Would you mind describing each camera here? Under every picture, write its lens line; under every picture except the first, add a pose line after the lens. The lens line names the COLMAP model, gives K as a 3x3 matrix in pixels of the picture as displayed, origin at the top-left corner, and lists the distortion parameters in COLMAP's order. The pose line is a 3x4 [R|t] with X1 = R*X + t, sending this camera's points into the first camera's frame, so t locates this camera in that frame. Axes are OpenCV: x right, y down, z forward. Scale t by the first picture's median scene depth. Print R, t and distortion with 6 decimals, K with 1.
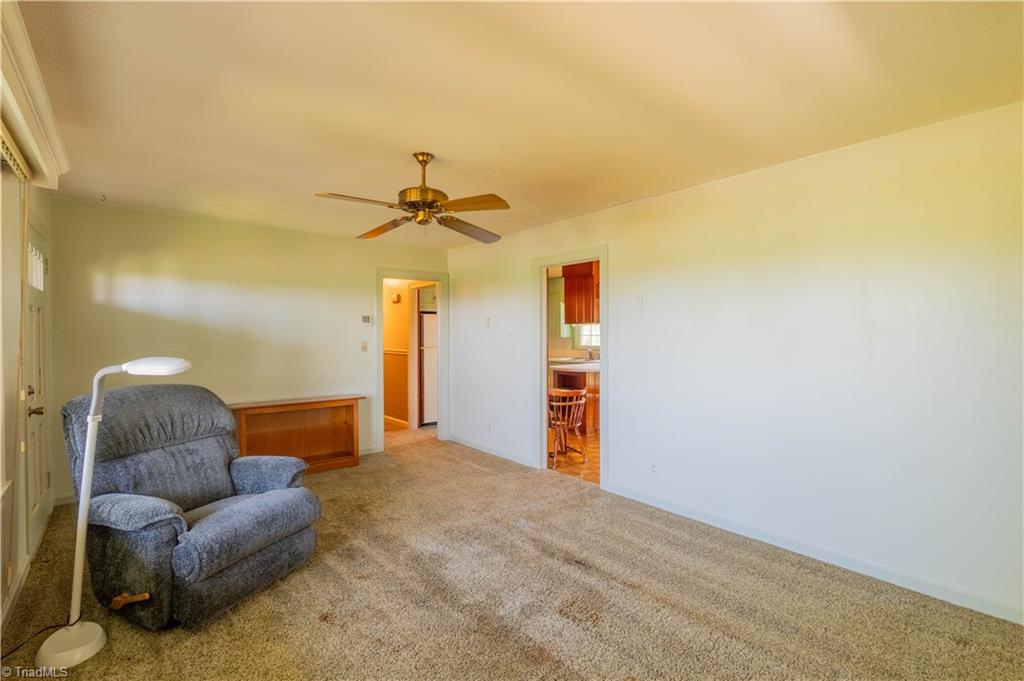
lens RADIAL K [[468.0, 0, 510.7], [0, 468.0, 336.8], [0, 0, 1]] dist [-0.004527, 0.001022]
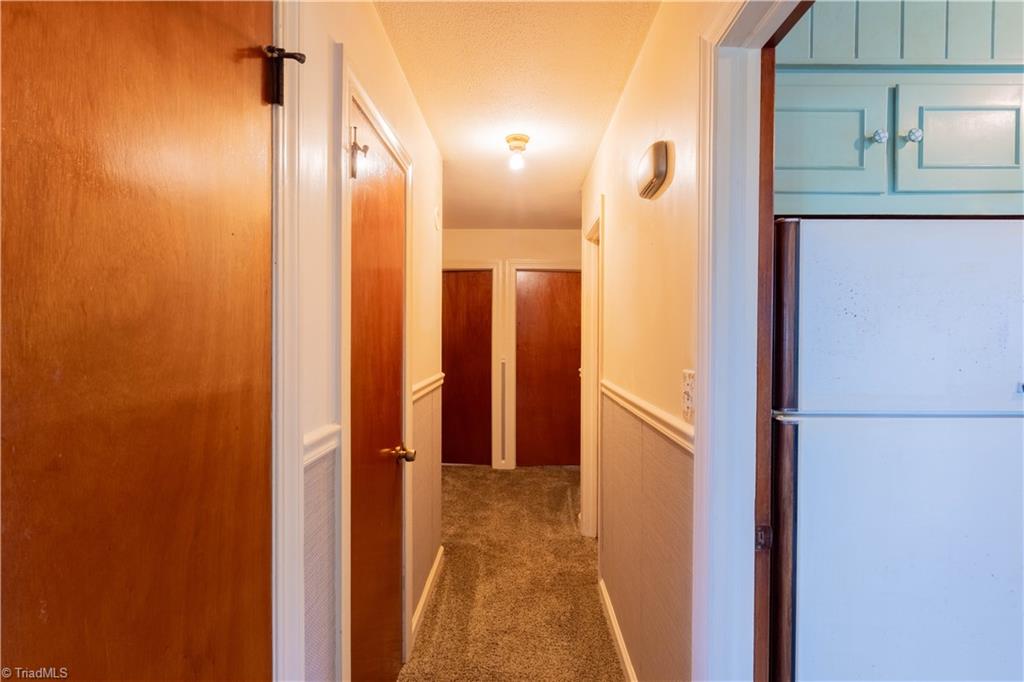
lens RADIAL K [[468.0, 0, 510.5], [0, 468.0, 341.9], [0, 0, 1]] dist [-0.004527, 0.001022]
pose [[0.759007, 0.005983, -0.651054, -0.154065], [-0.008912, 0.999960, -0.001201, -0.001680], [0.651021, 0.006714, 0.759030, 0.799386]]
